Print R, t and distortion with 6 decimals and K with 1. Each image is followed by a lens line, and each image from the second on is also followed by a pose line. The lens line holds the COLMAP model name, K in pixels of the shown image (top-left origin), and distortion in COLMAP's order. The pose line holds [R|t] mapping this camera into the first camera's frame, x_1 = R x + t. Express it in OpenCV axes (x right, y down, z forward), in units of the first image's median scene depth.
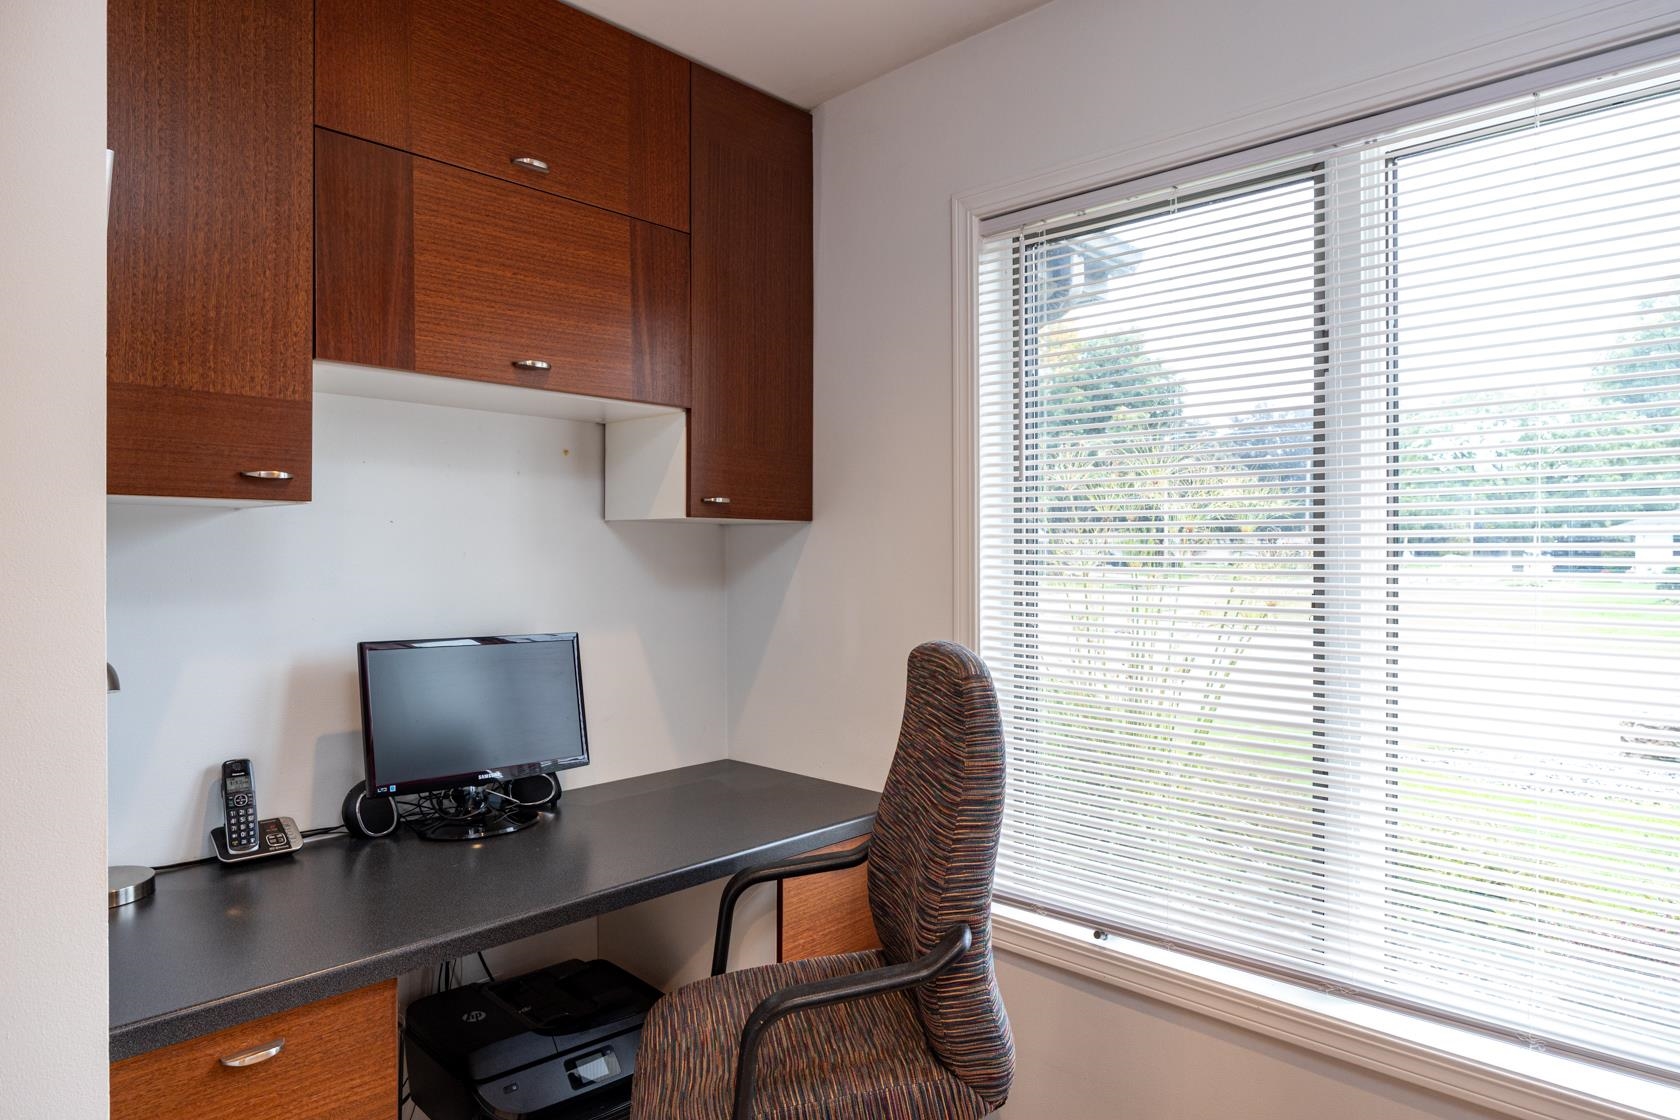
lens RADIAL K [[1038.2, 0, 832.1], [0, 1038.2, 555.7], [0, 0, 1]] dist [-0.001155, -0.000041]
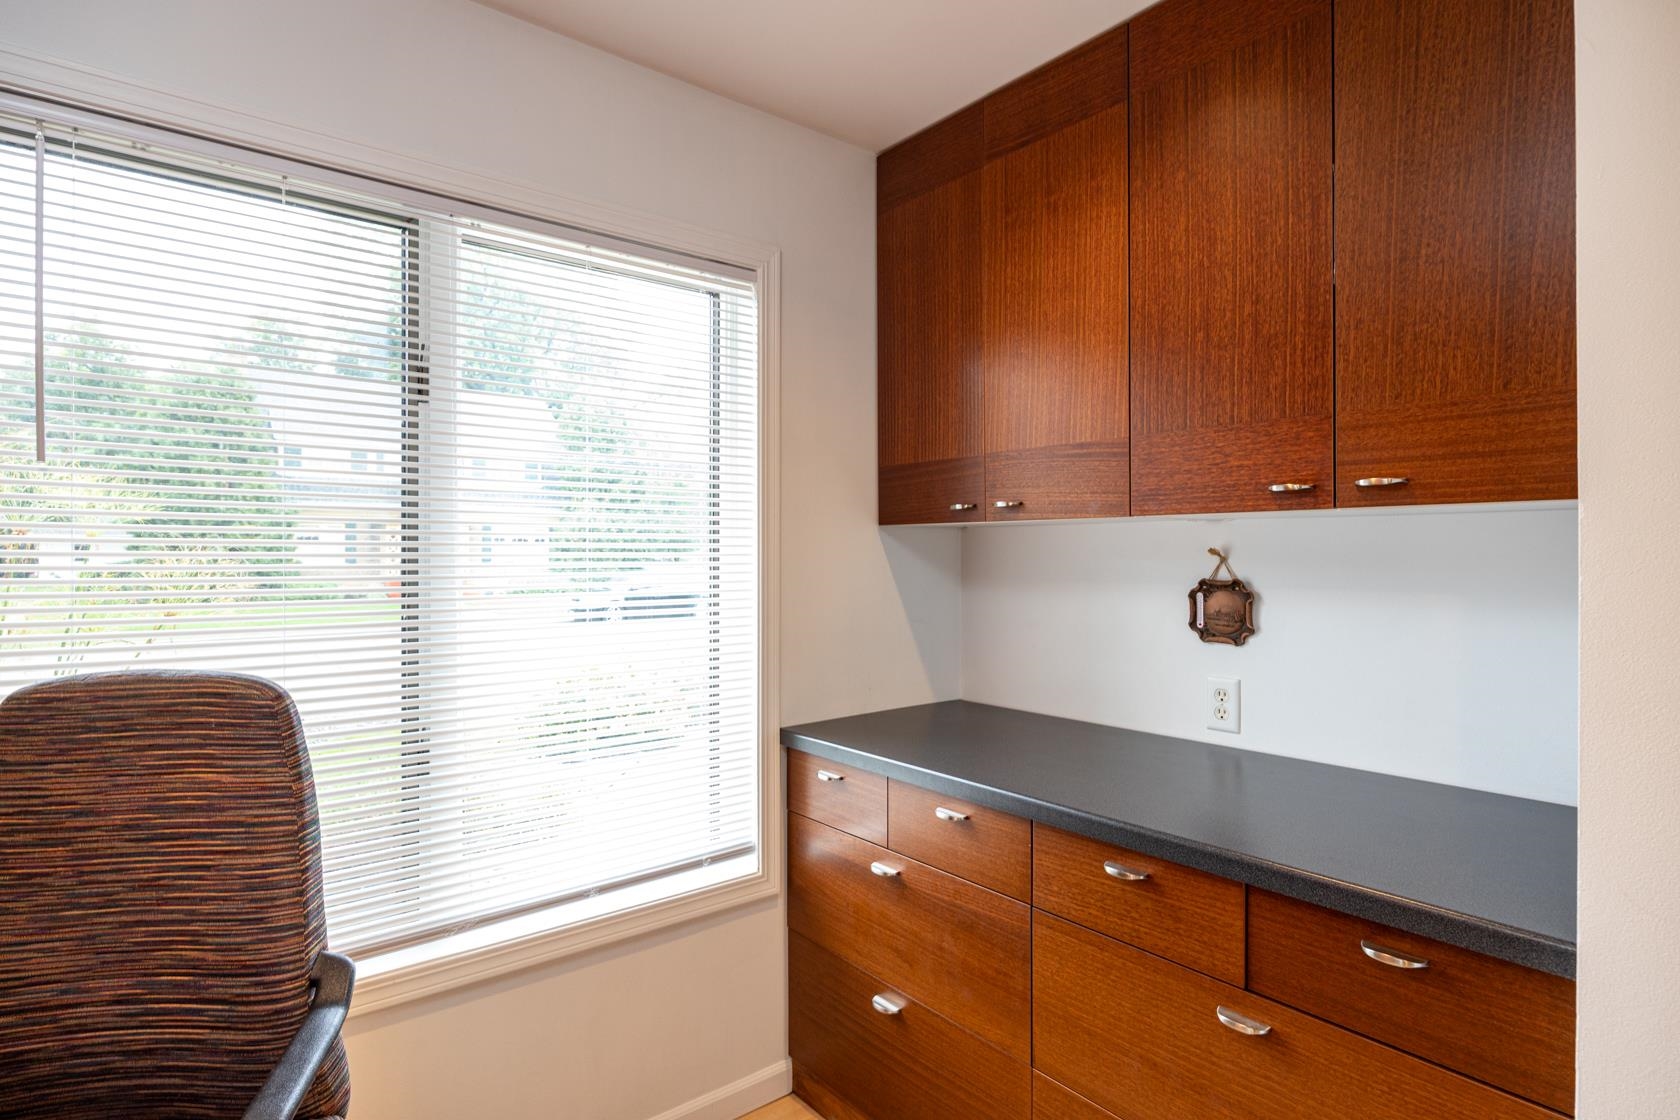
lens RADIAL K [[887.4, 0, 831.2], [0, 887.4, 560.5], [0, 0, 1]] dist [-0.000170, 0.002462]
pose [[0.134914, -0.003401, 0.990851, -0.451203], [0.005555, 0.999981, 0.002676, -0.002680], [-0.990842, 0.005143, 0.134930, 0.430157]]
